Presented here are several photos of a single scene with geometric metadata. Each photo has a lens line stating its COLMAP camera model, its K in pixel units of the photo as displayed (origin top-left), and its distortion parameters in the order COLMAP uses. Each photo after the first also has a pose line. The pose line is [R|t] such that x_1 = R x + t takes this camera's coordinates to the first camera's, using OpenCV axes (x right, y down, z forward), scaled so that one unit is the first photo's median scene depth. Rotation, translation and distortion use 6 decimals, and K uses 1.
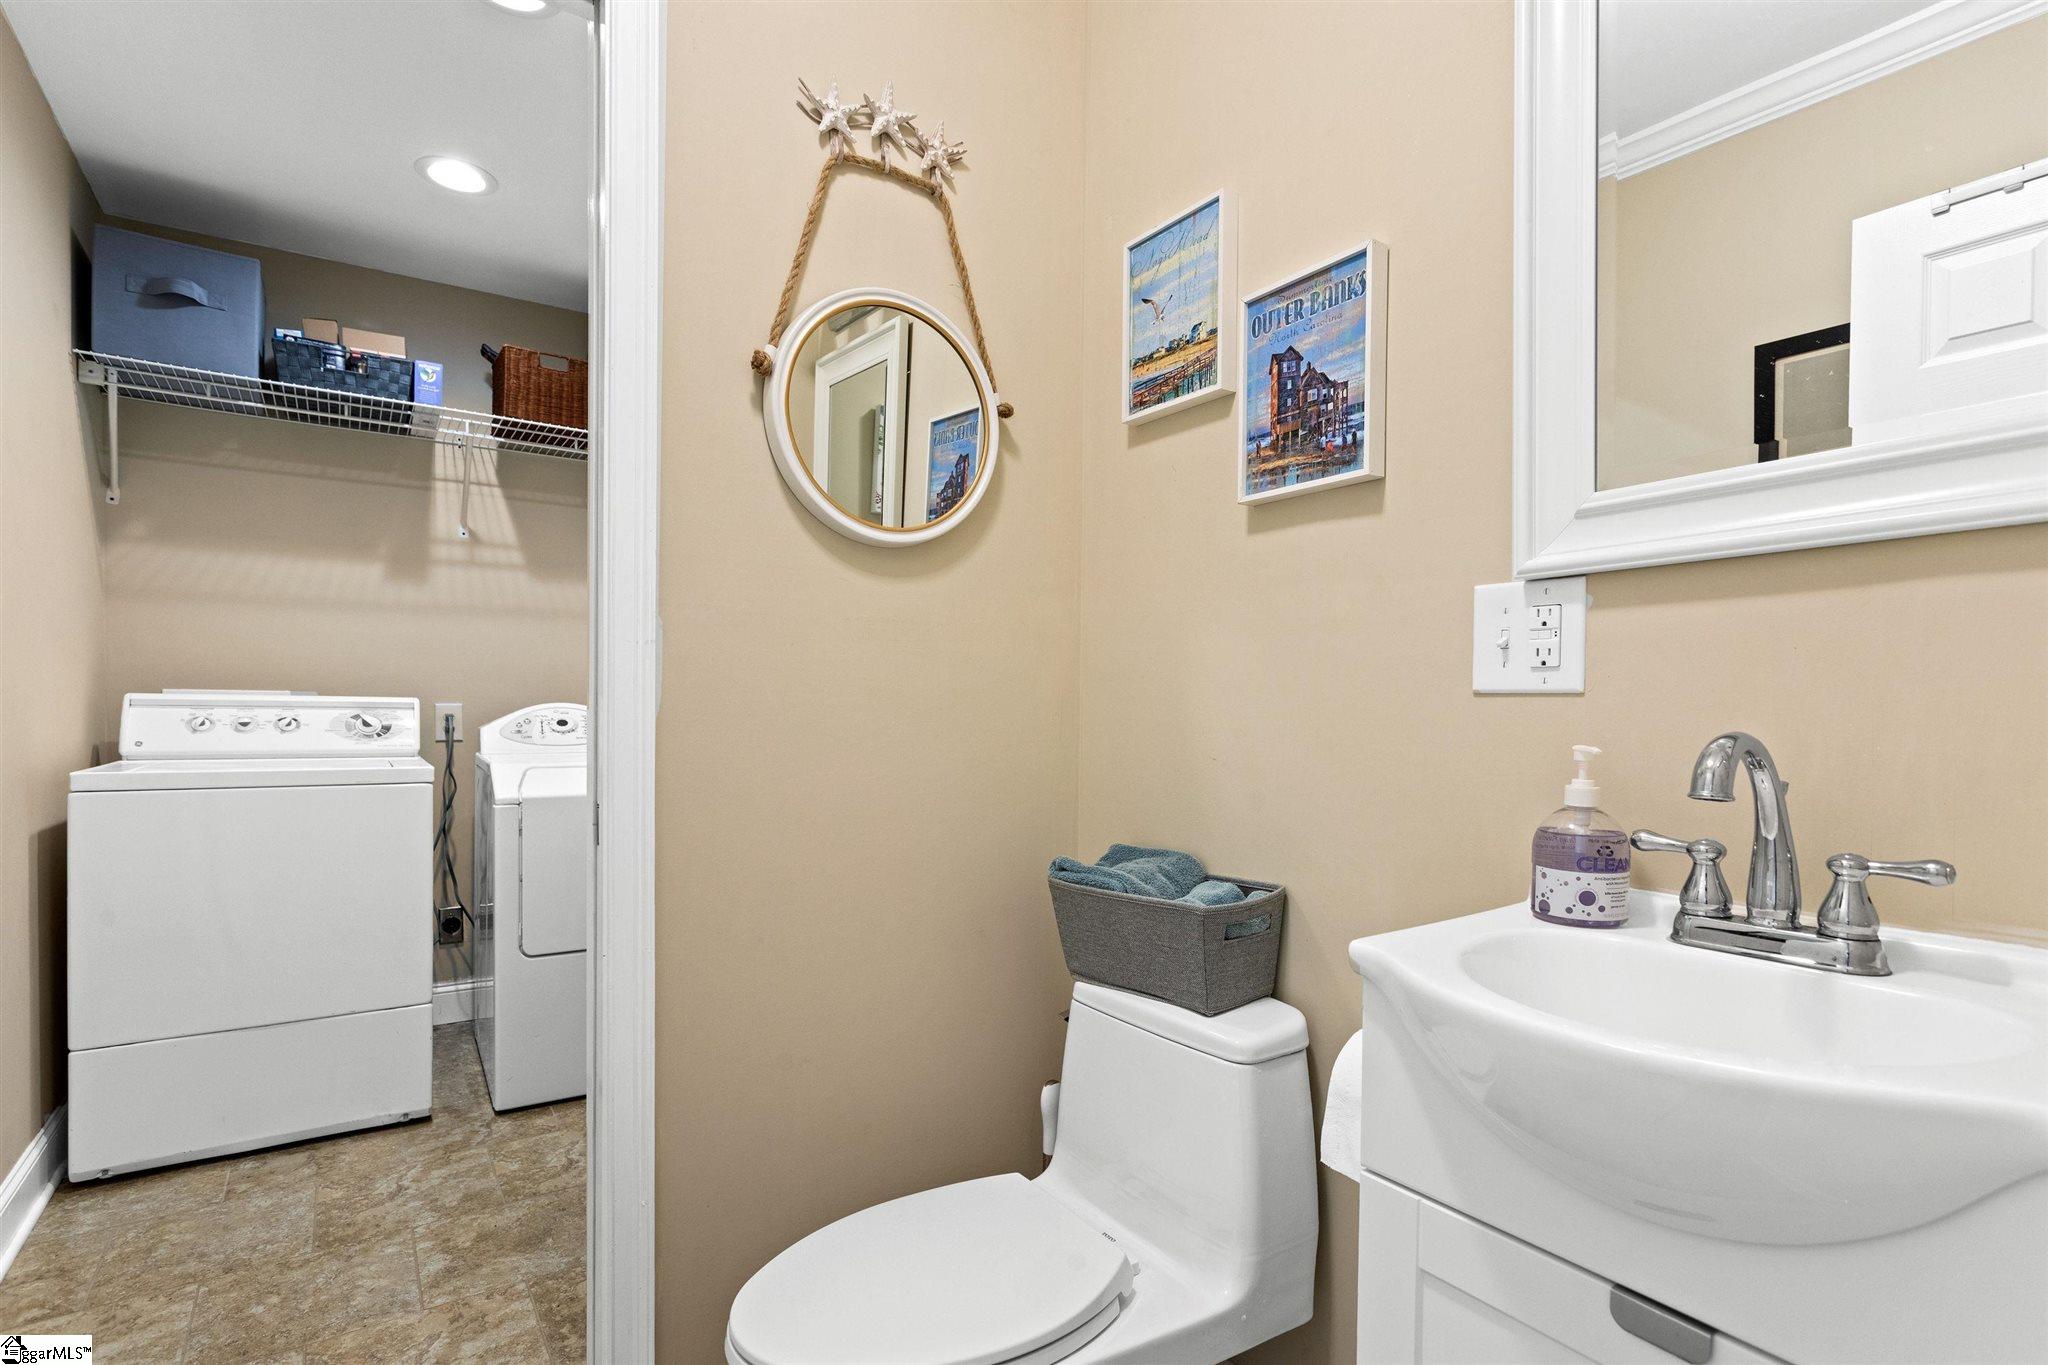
lens RADIAL K [[976.9, 0, 1032.9], [0, 976.9, 731.5], [0, 0, 1]] dist [0.004377, -0.001925]
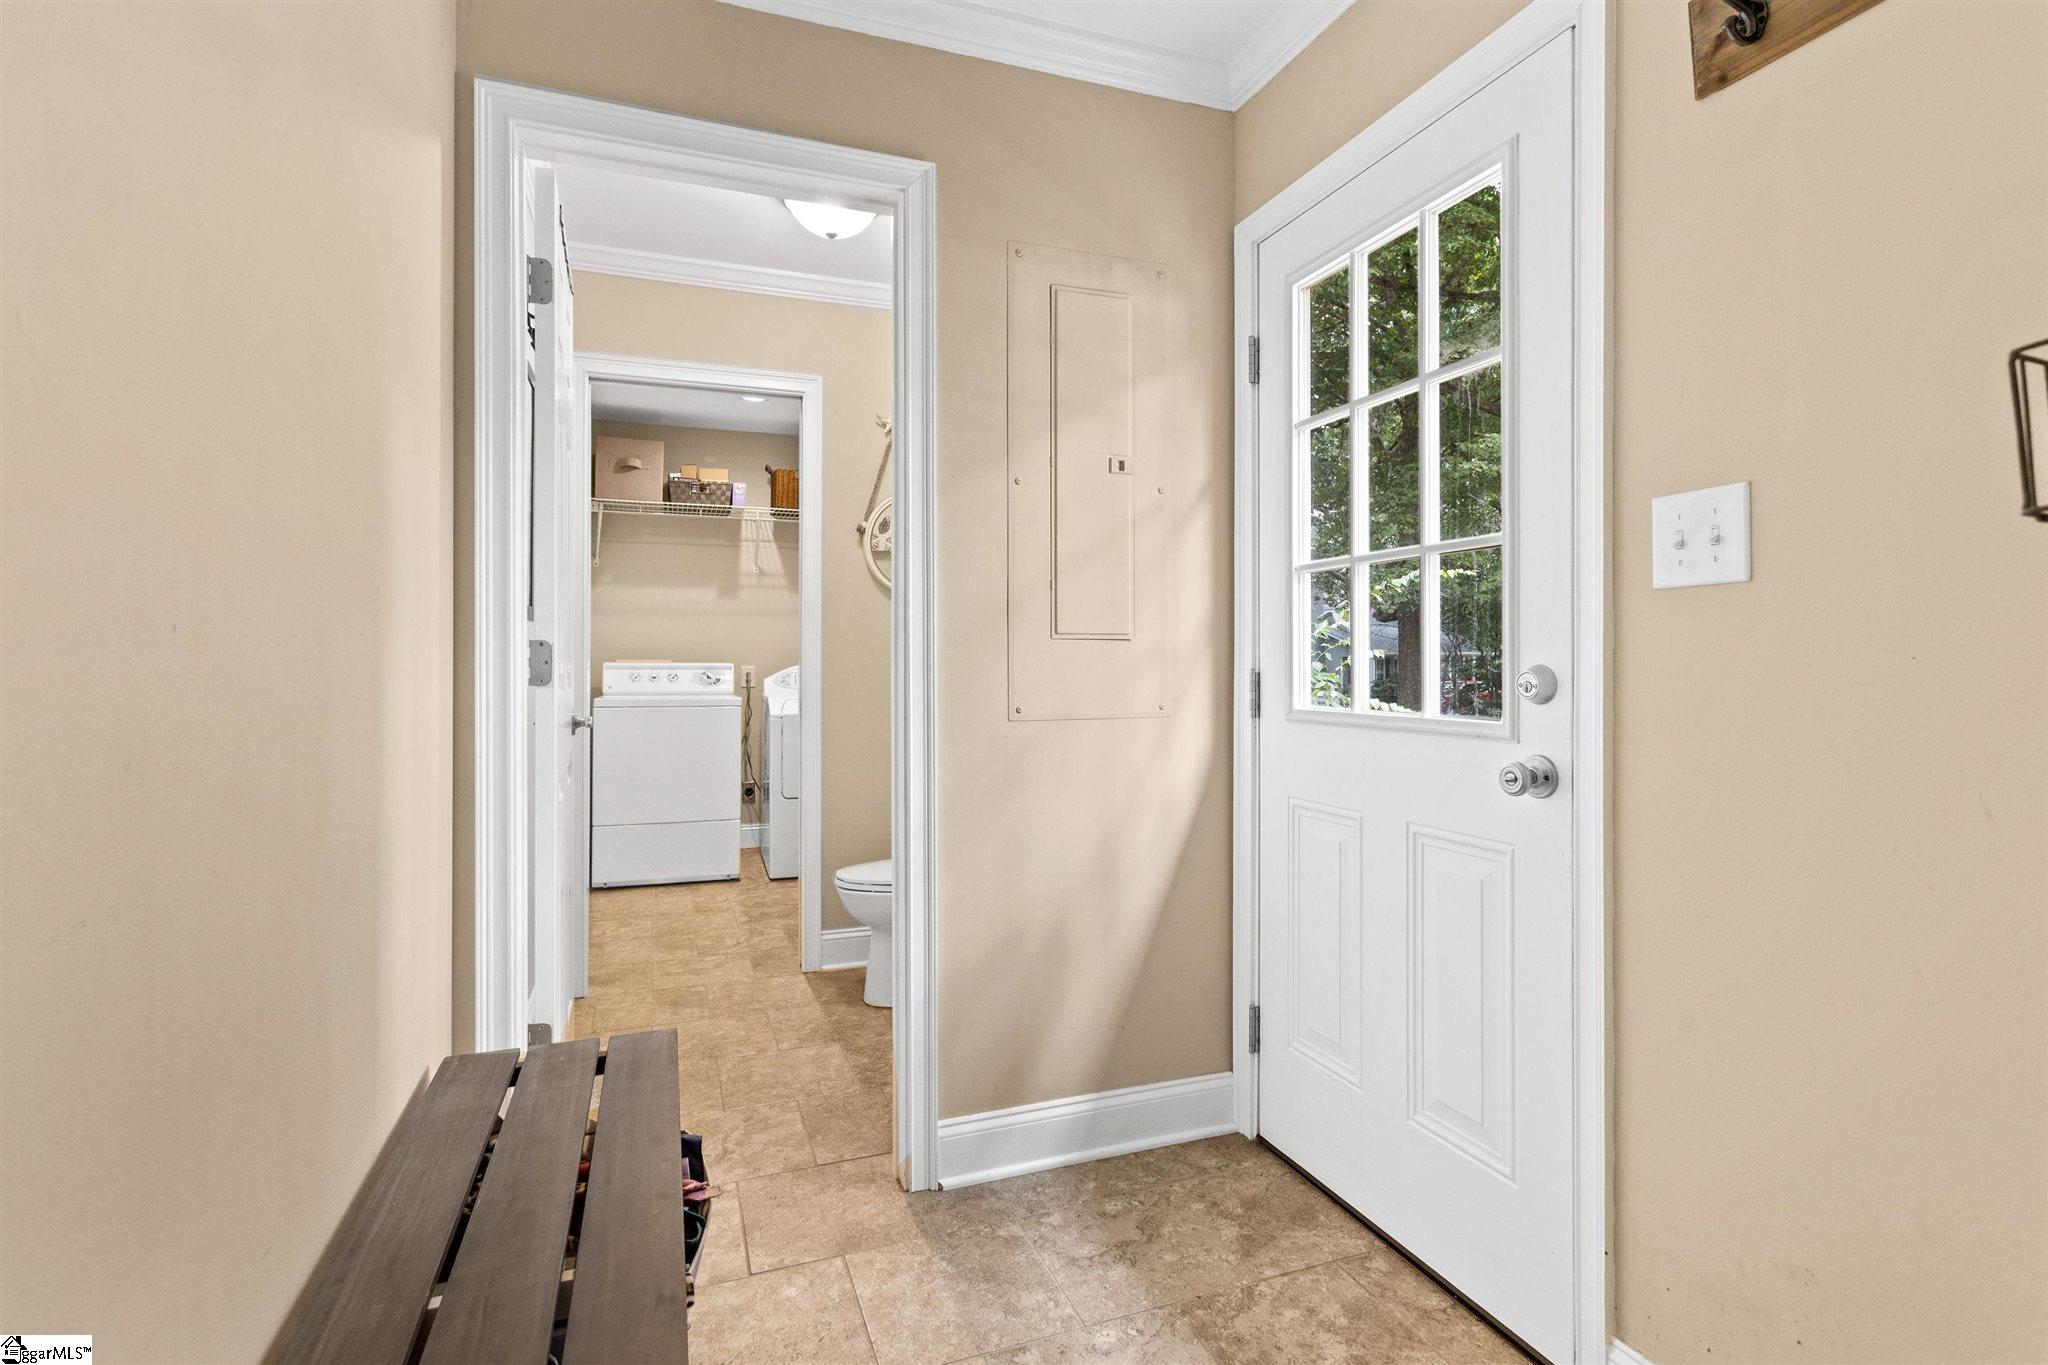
lens RADIAL K [[976.9, 0, 1023.9], [0, 976.9, 674.2], [0, 0, 1]] dist [0.004377, -0.001925]
pose [[0.966550, -0.007726, -0.256361, 0.379230], [0.002377, 0.999773, -0.021165, 0.027243], [0.256466, 0.019847, 0.966349, -0.650820]]
